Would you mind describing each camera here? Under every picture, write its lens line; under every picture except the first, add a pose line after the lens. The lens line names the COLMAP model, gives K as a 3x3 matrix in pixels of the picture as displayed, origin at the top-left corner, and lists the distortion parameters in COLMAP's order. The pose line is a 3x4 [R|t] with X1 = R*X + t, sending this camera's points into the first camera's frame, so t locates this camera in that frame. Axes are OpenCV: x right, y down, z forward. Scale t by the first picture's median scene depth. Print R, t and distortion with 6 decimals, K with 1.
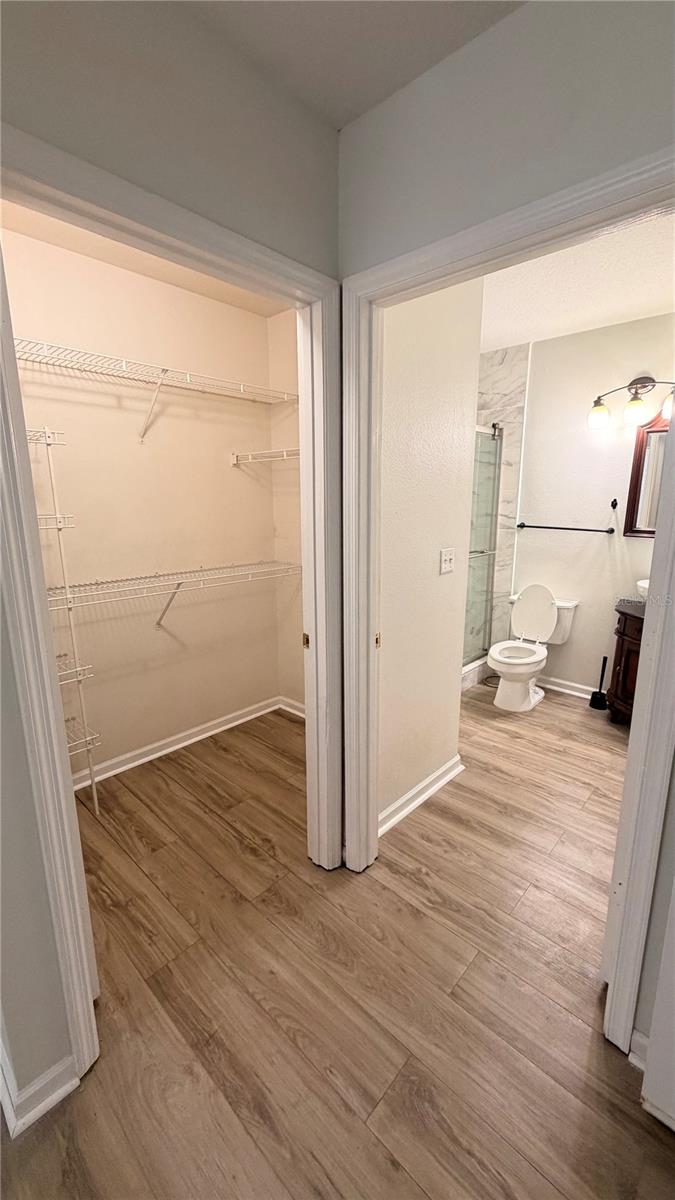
lens RADIAL K [[475.2, 0, 339.5], [0, 475.2, 599.6], [0, 0, 1]] dist [-0.000758, 0.000365]
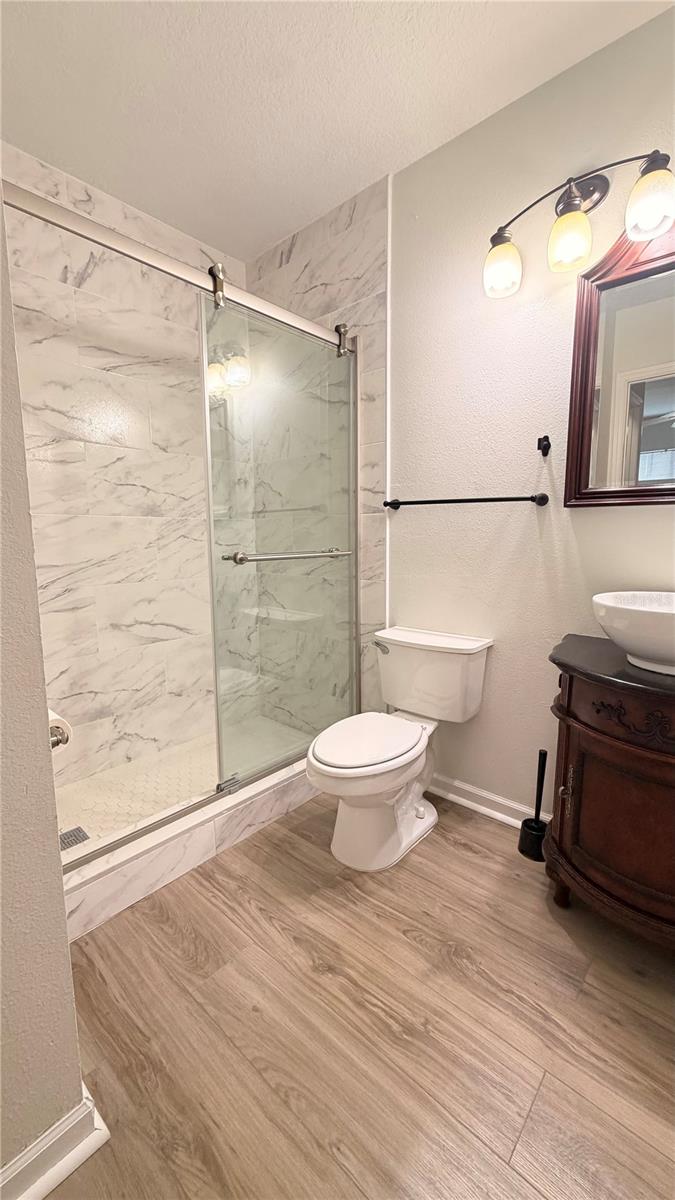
lens RADIAL K [[475.2, 0, 338.7], [0, 475.2, 600.0], [0, 0, 1]] dist [-0.000758, 0.000365]
pose [[0.999522, -0.004104, 0.030655, 0.346739], [0.006647, 0.996500, -0.083333, 0.004007], [-0.030206, 0.083497, 0.996050, 0.521639]]
